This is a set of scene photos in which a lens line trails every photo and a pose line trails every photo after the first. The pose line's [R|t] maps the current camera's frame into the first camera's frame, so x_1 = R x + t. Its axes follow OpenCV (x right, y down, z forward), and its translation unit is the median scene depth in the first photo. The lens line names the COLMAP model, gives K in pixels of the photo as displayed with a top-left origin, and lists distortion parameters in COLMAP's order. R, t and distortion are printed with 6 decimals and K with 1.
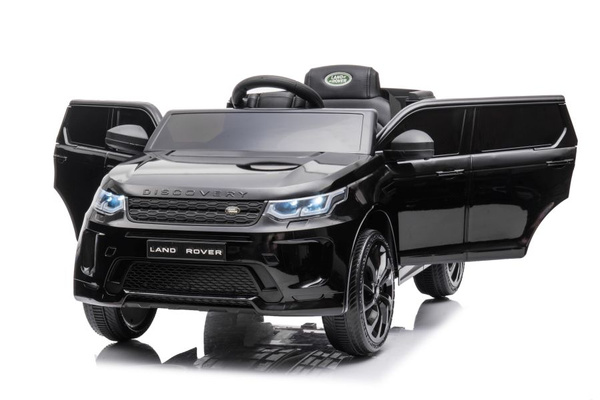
lens RADIAL K [[1266.6, 0, 300.0], [0, 1266.6, 200.0], [0, 0, 1]] dist [0.242999, -0.014644]
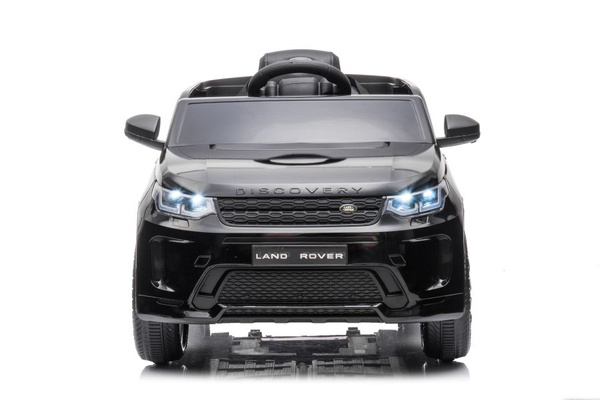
lens RADIAL K [[1266.6, 0, 300.0], [0, 1266.6, 200.0], [0, 0, 1]] dist [0.242999, -0.014644]
pose [[0.952006, -0.036831, 0.303854, -0.353814], [0.034955, 0.999321, 0.011611, -0.009268], [-0.304076, -0.000433, 0.952648, 0.154155]]
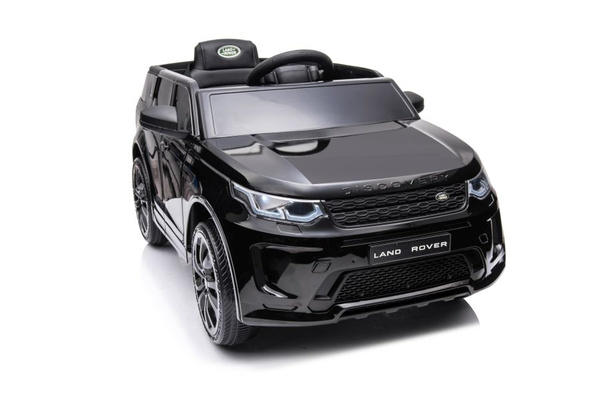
lens RADIAL K [[596.5, 0, 300.0], [0, 596.5, 200.0], [0, 0, 1]] dist [0.115895, 0.000677]
pose [[0.757294, -0.184640, 0.626429, -0.410651], [0.084442, 0.978833, 0.186429, -0.081319], [-0.647592, -0.088284, 0.756856, 0.720513]]
